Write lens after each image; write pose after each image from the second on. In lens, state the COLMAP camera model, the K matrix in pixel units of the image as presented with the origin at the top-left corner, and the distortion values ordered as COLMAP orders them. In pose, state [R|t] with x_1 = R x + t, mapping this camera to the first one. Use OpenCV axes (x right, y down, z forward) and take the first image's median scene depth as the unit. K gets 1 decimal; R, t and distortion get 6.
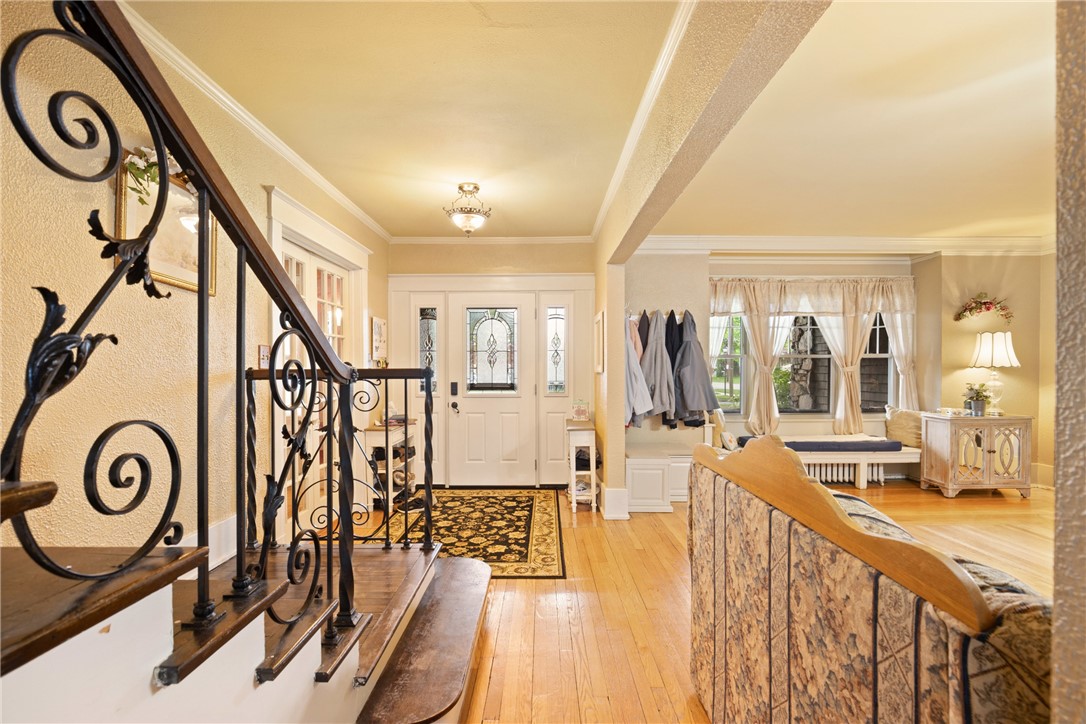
lens RADIAL K [[501.3, 0, 537.0], [0, 501.3, 364.1], [0, 0, 1]] dist [-0.022893, 0.000020]
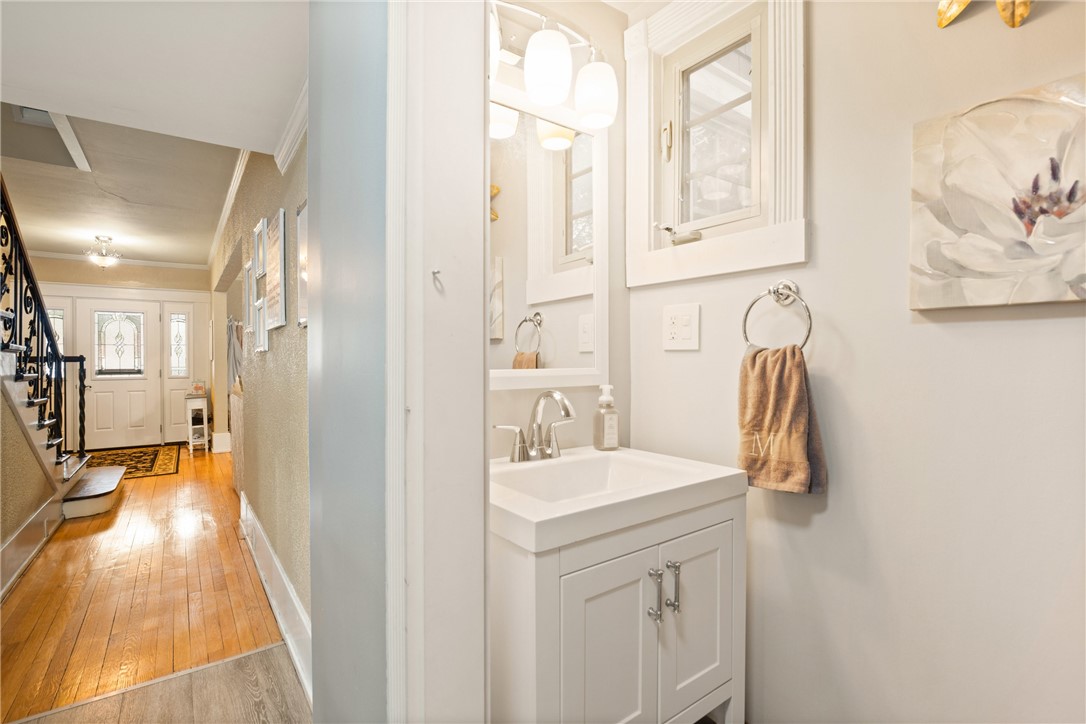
lens RADIAL K [[501.3, 0, 537.0], [0, 501.3, 364.1], [0, 0, 1]] dist [-0.022893, 0.000020]
pose [[0.806810, -0.003430, 0.590801, 0.032578], [-0.005391, 0.999899, 0.013167, 0.002339], [-0.590787, -0.013809, 0.806710, -0.772861]]
